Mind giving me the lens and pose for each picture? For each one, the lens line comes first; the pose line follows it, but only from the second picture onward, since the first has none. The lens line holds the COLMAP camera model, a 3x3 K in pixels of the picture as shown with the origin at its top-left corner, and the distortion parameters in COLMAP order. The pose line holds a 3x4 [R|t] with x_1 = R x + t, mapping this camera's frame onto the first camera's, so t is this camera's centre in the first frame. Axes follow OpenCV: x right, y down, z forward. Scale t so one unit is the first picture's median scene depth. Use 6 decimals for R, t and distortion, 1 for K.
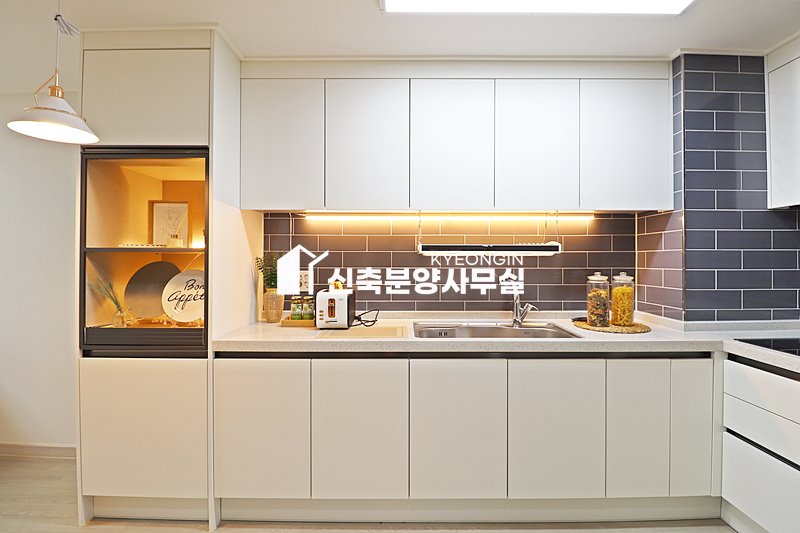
lens RADIAL K [[383.7, 0, 399.6], [0, 383.7, 259.3], [0, 0, 1]] dist [0.001362, -0.011161]
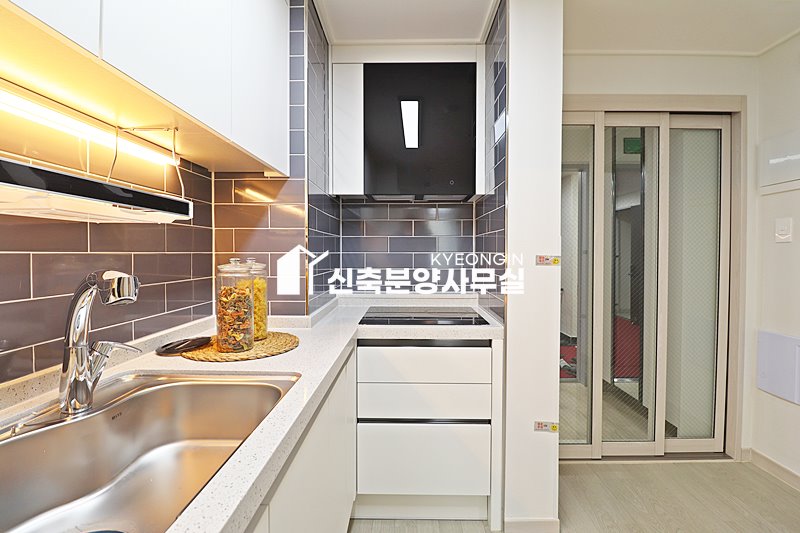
lens RADIAL K [[368.8, 0, 402.5], [0, 368.8, 260.6], [0, 0, 1]] dist [0.000489, -0.014531]
pose [[0.006833, -0.018896, 0.999798, -0.043085], [-0.002524, 0.999818, 0.018913, 0.027958], [-0.999973, -0.002653, 0.006784, 0.771543]]
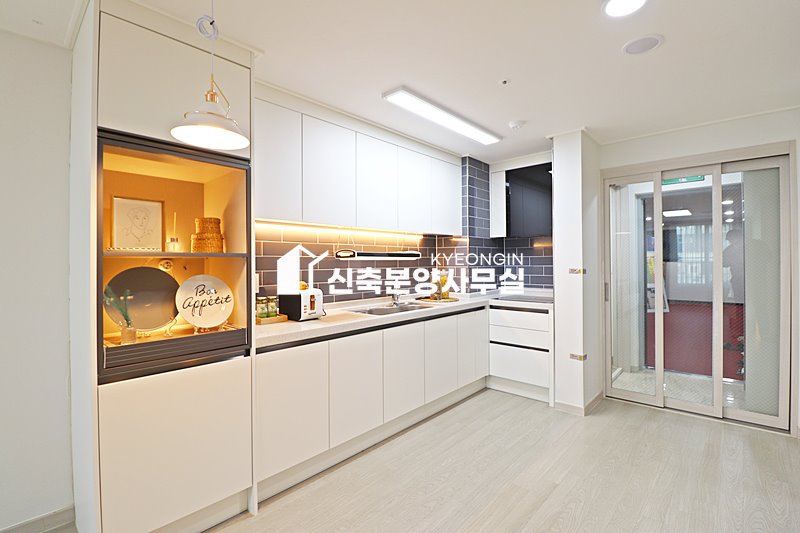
lens RADIAL K [[368.8, 0, 402.5], [0, 368.8, 260.6], [0, 0, 1]] dist [0.000489, -0.014531]
pose [[0.668068, -0.003375, 0.744093, -0.866188], [0.005926, 0.999982, -0.000785, -0.005216], [-0.744077, 0.004933, 0.668076, -0.009624]]
